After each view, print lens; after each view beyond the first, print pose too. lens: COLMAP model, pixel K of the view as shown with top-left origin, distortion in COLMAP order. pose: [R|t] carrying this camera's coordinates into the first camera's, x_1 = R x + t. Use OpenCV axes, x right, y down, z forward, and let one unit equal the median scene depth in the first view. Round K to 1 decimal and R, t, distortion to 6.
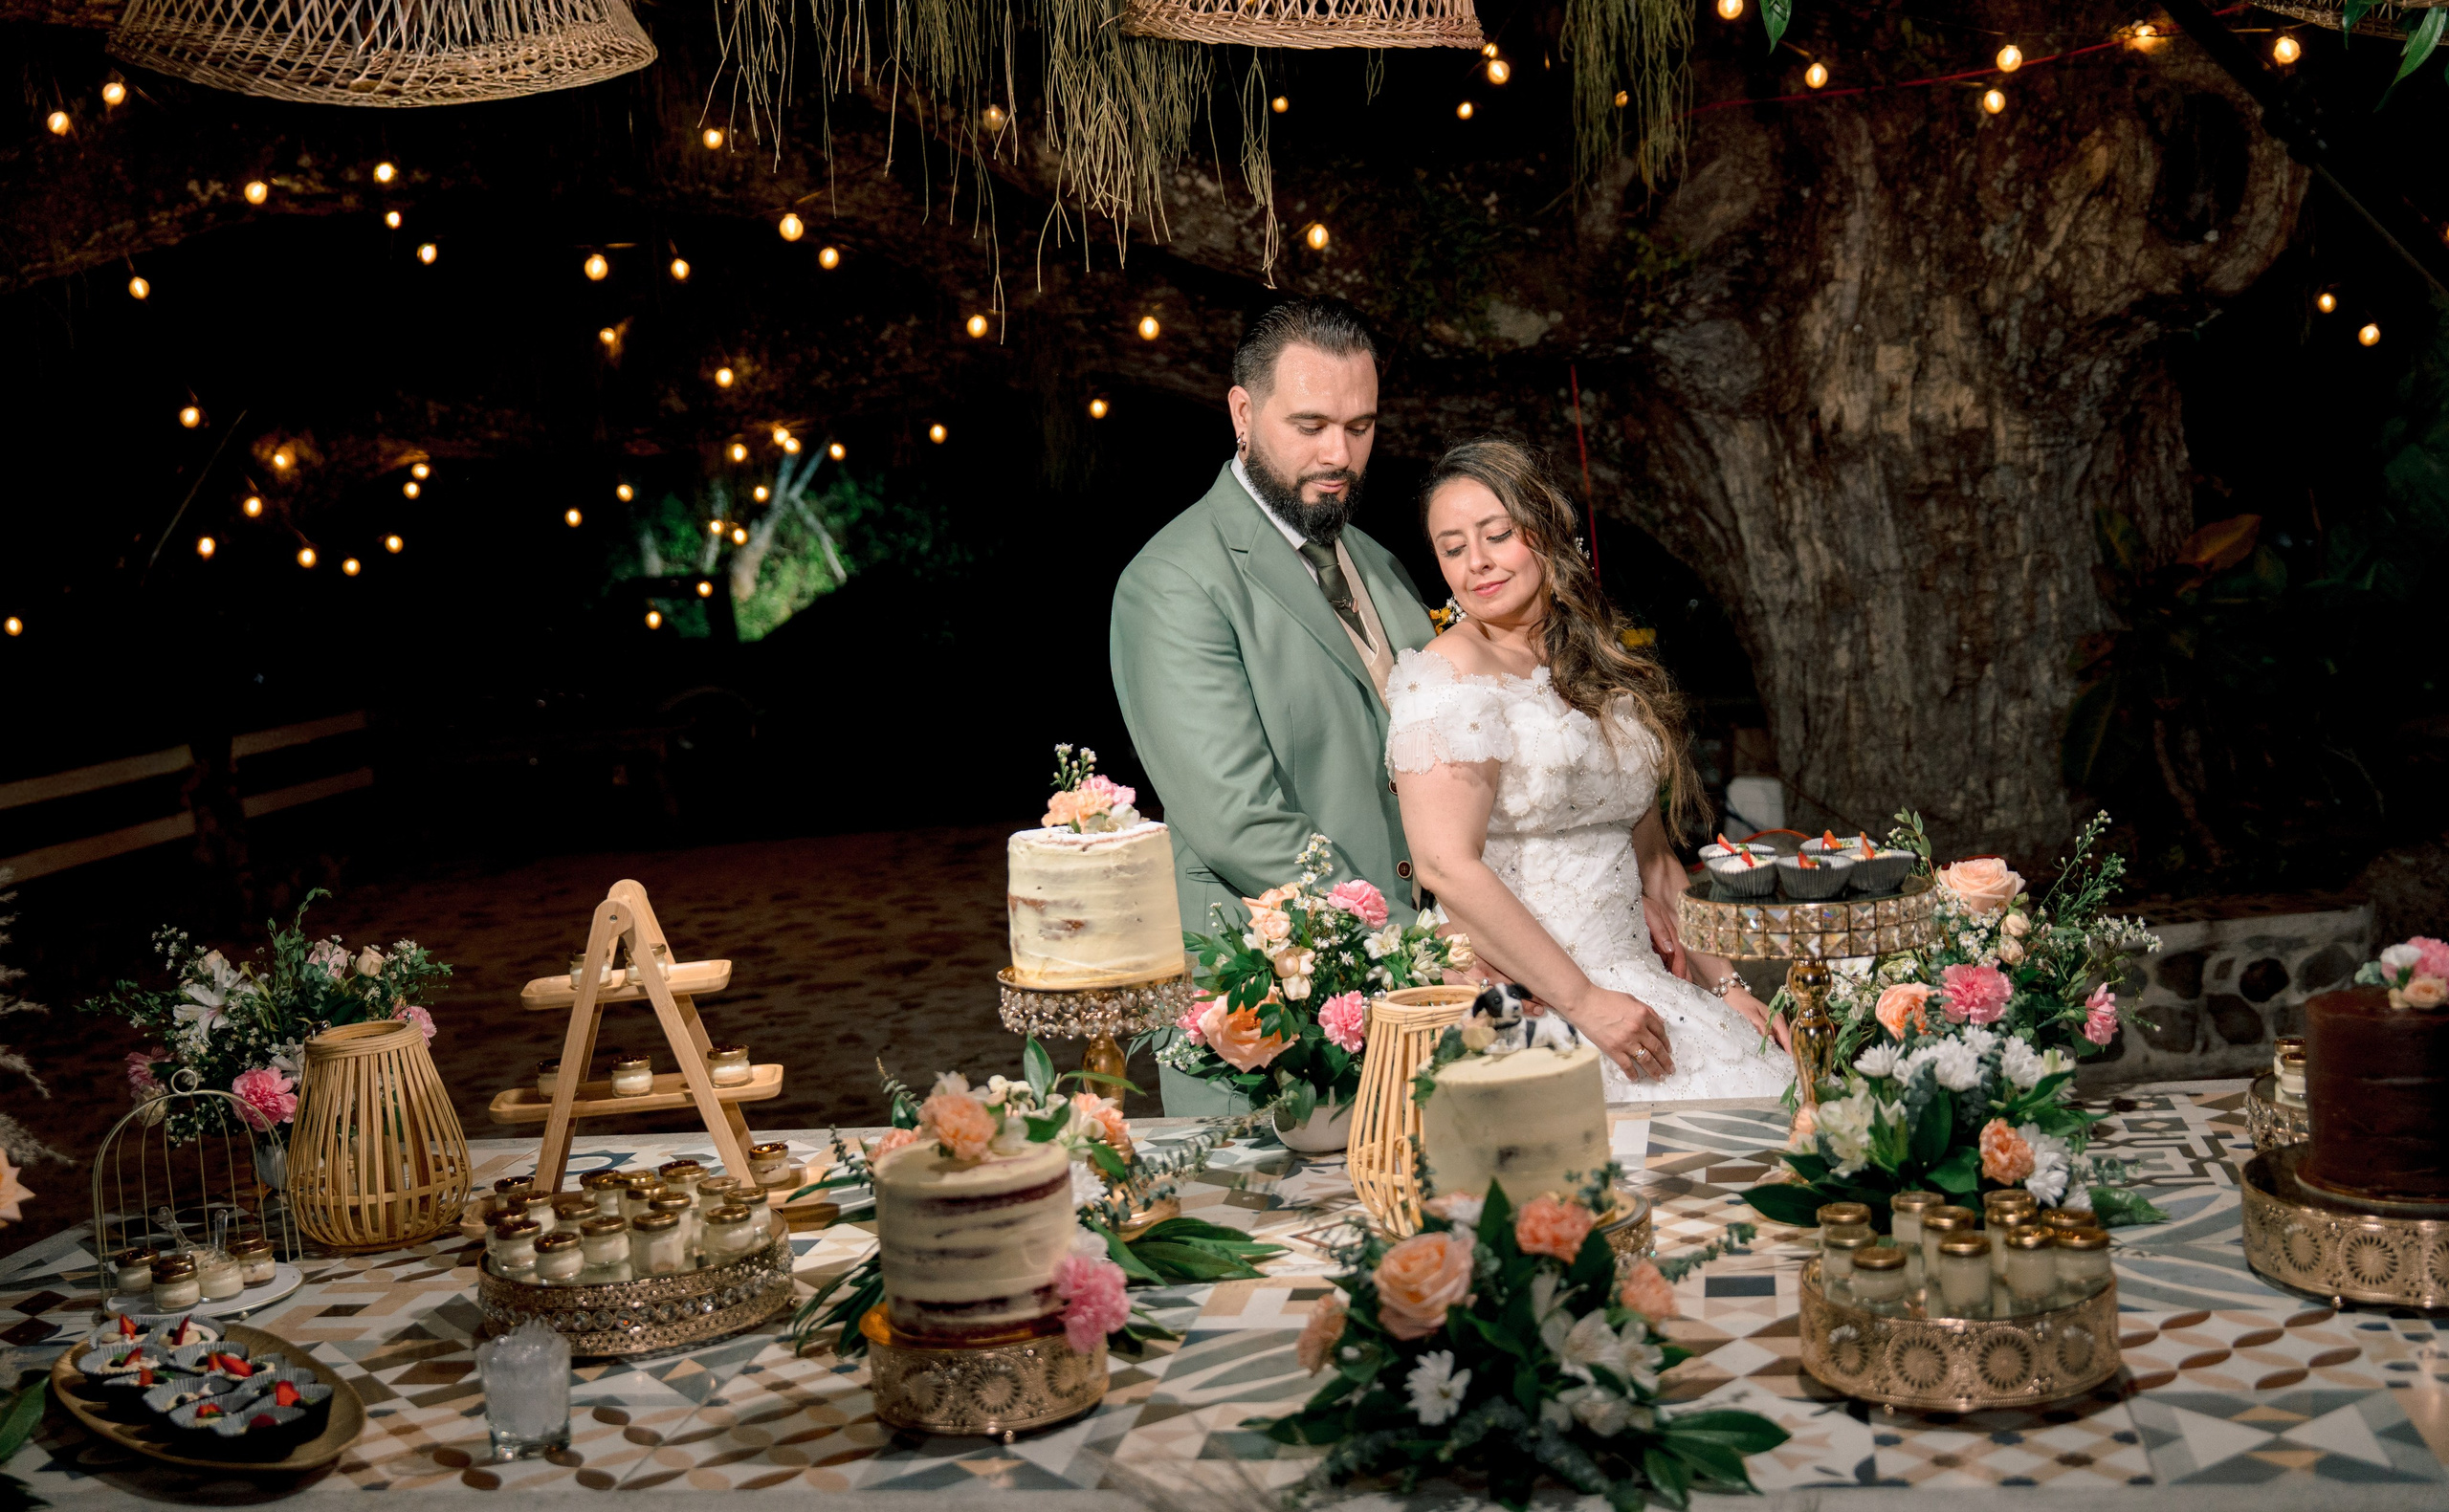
lens RADIAL K [[2973.6, 0, 1224.5], [0, 2973.6, 756.0], [0, 0, 1]] dist [0.106549, -0.233207]
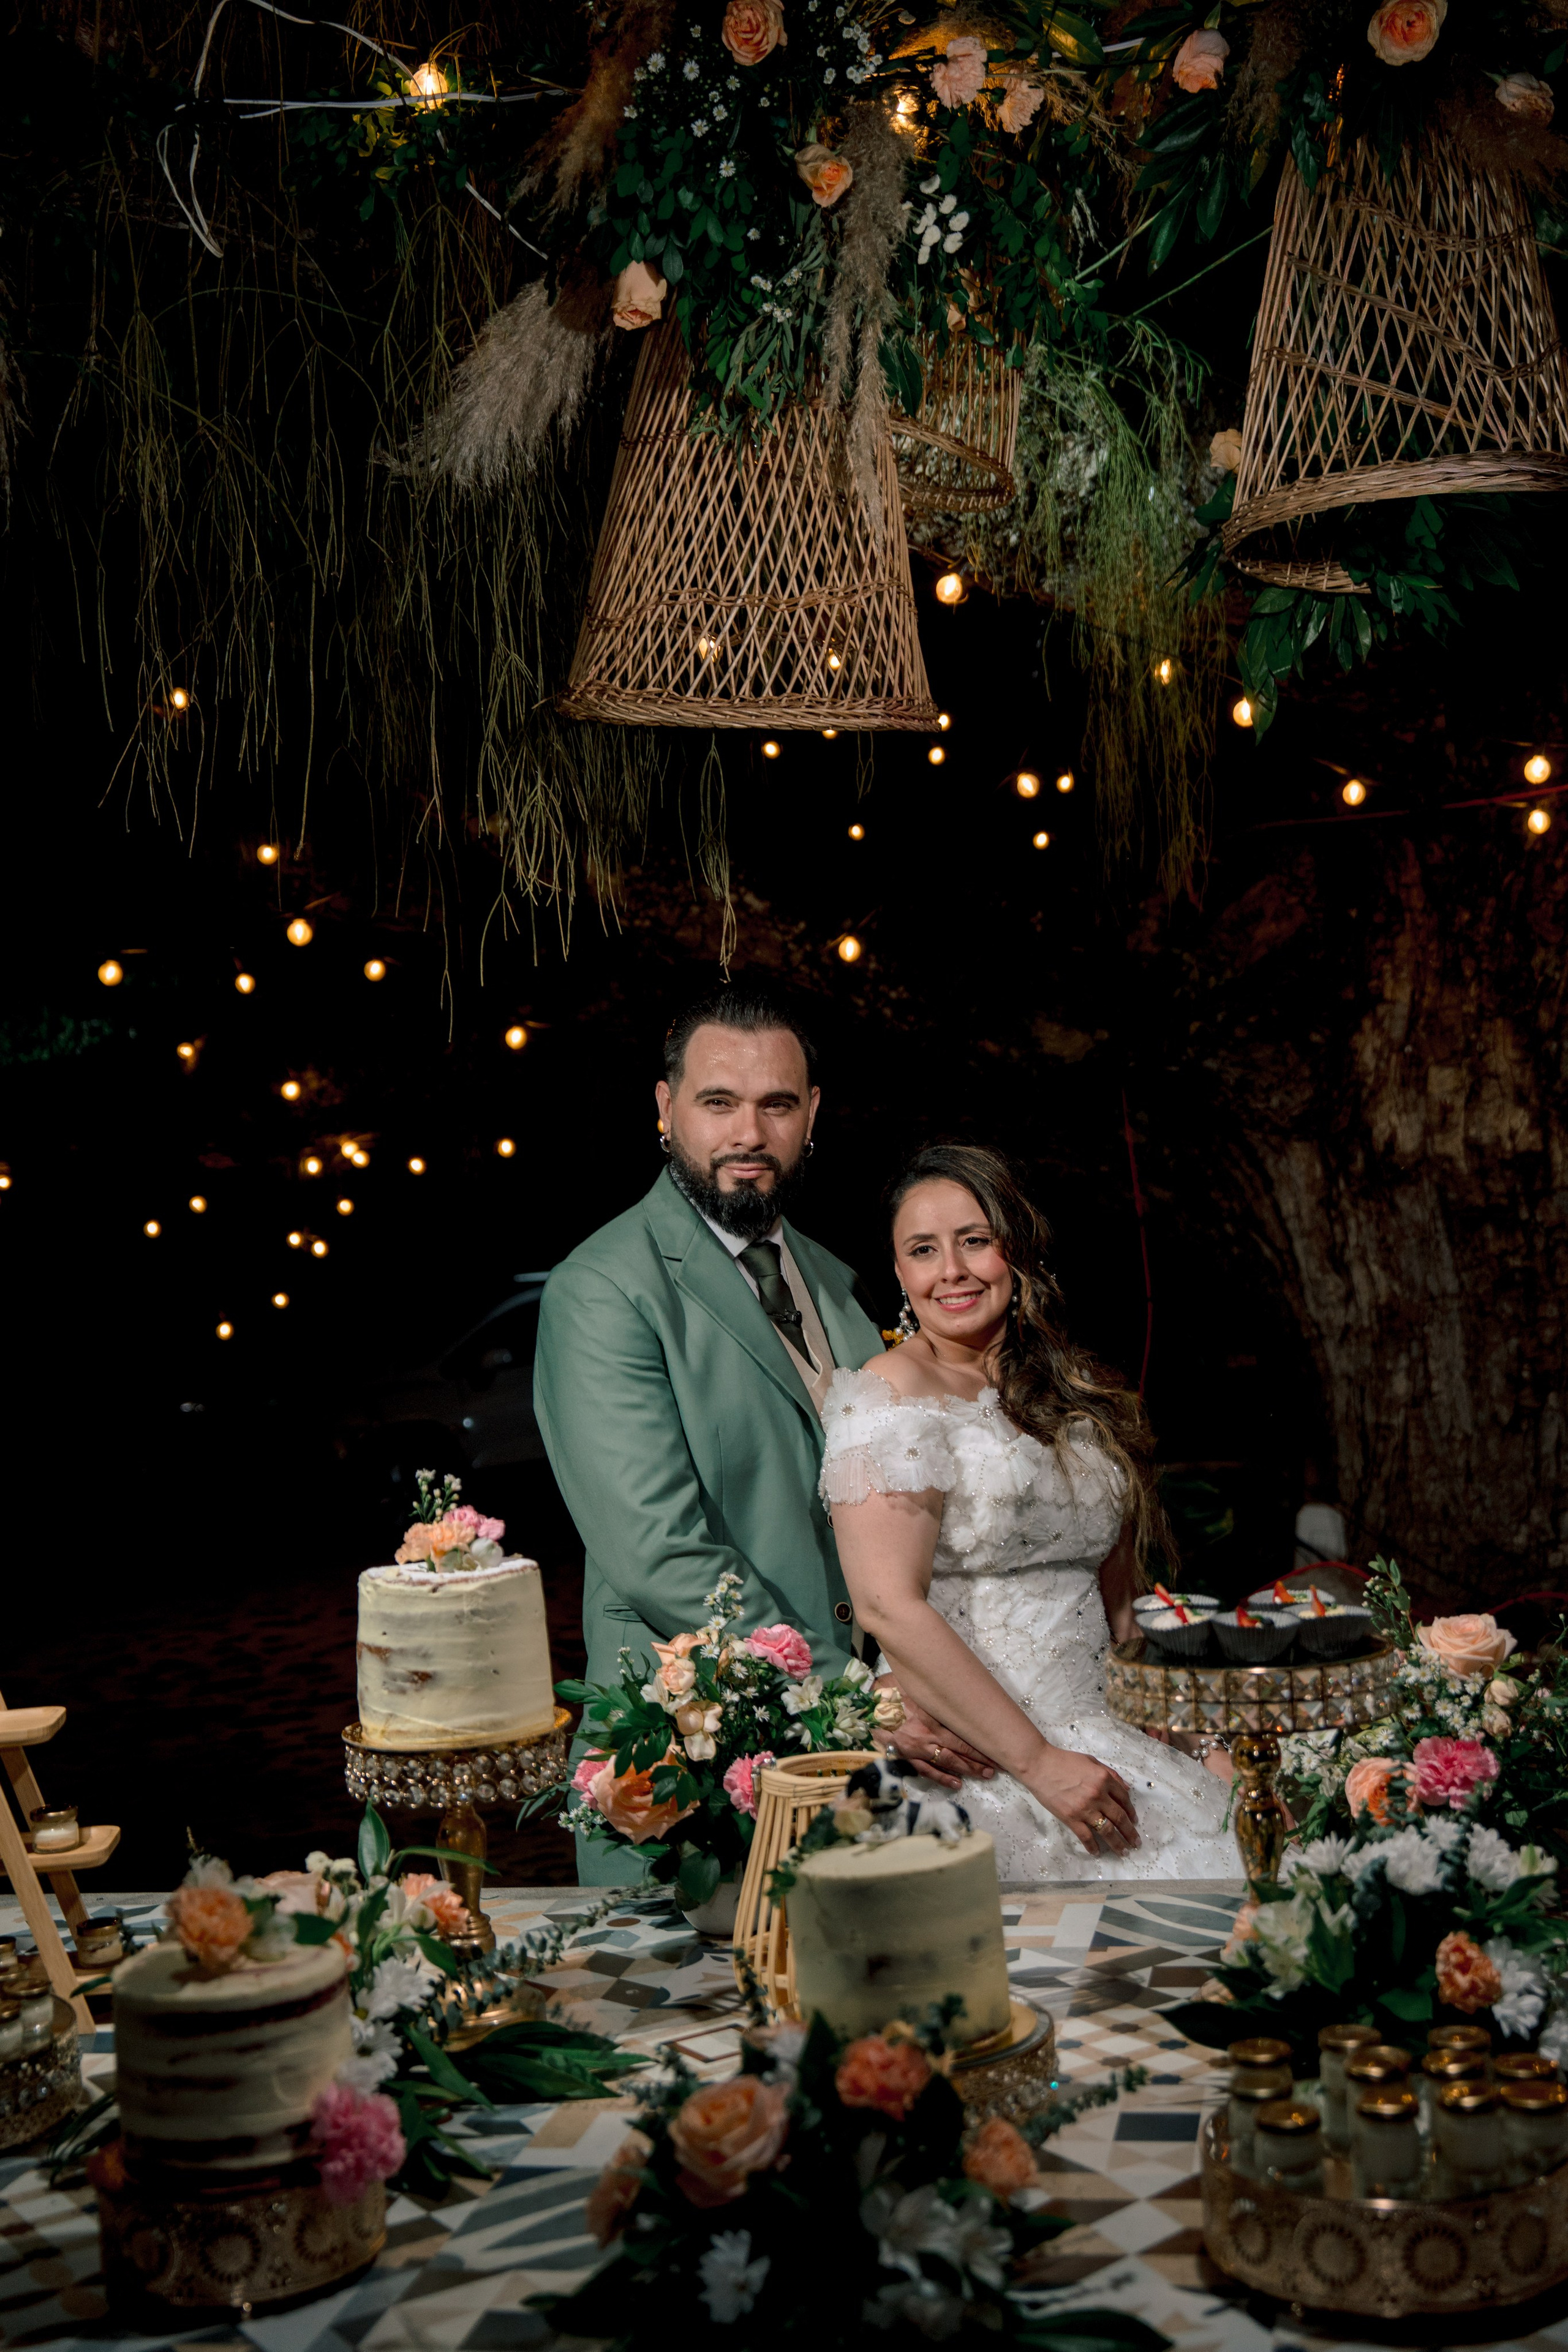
lens RADIAL K [[2792.8, 0, 784.0], [0, 2792.8, 1176.0], [0, 0, 1]] dist [0.054171, -0.039553]
pose [[0.999111, 0.010059, -0.040933, 0.085307], [-0.014243, 0.994555, -0.103236, -0.006443], [0.039672, 0.103727, 0.993814, 0.154161]]
